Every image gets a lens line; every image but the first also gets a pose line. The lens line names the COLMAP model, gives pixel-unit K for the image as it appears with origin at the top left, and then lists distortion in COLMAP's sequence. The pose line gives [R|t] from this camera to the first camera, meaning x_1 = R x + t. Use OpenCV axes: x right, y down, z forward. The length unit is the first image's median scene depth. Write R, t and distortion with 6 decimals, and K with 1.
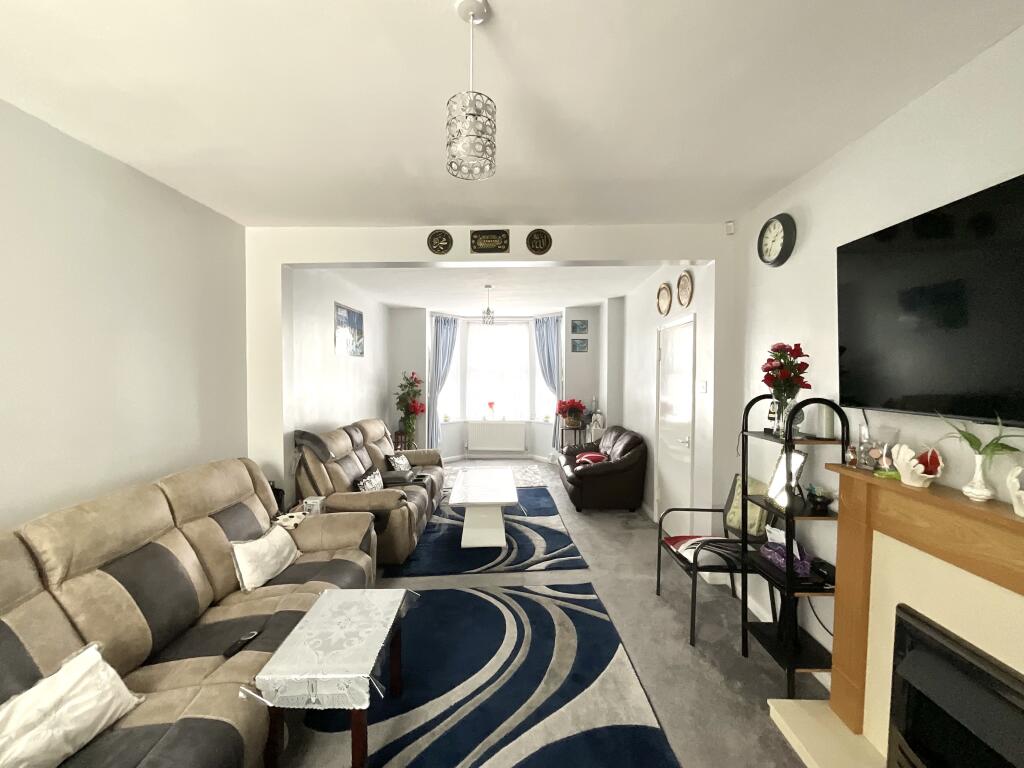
lens RADIAL K [[412.6, 0, 512.0], [0, 412.6, 384.0], [0, 0, 1]] dist [-0.000590, 0.000607]
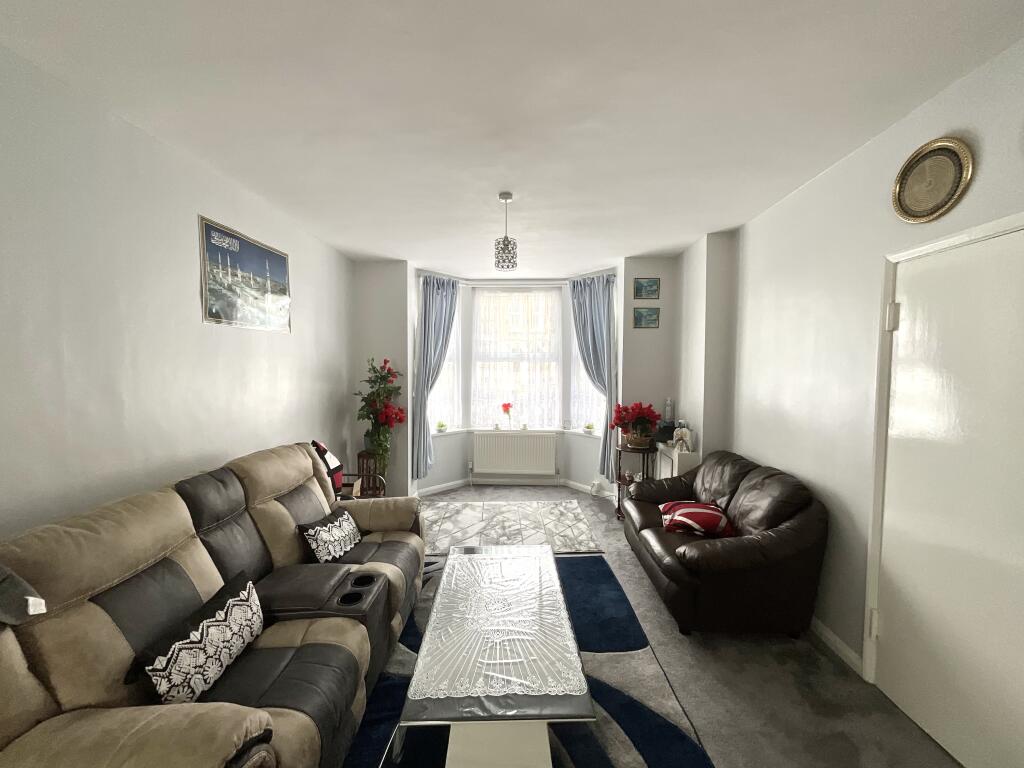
lens RADIAL K [[412.6, 0, 512.0], [0, 412.6, 384.0], [0, 0, 1]] dist [-0.000590, 0.000607]
pose [[0.999631, 0.002655, -0.027023, -0.026932], [-0.002010, 0.999714, 0.023850, -0.006361], [0.027078, -0.023787, 0.999350, 0.362076]]
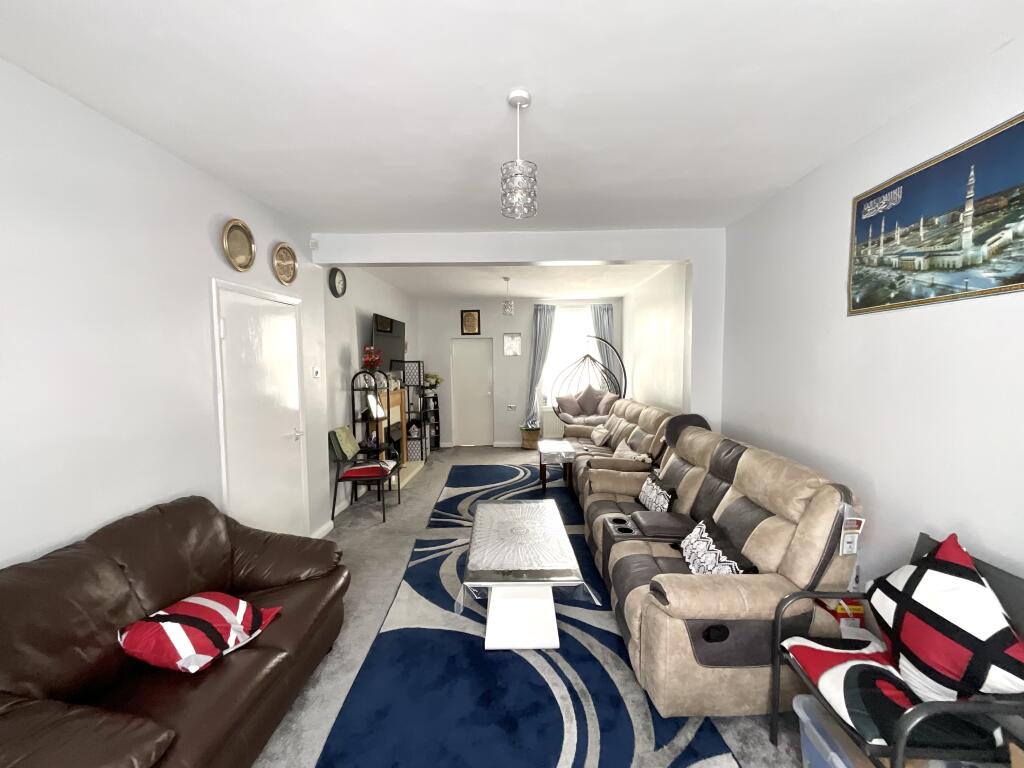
lens RADIAL K [[412.6, 0, 512.0], [0, 412.6, 384.0], [0, 0, 1]] dist [-0.000590, 0.000607]
pose [[-0.999514, 0.002447, 0.031082, -0.043052], [0.004979, 0.996649, 0.081645, -0.020684], [-0.030778, 0.081760, -0.996177, 0.872897]]
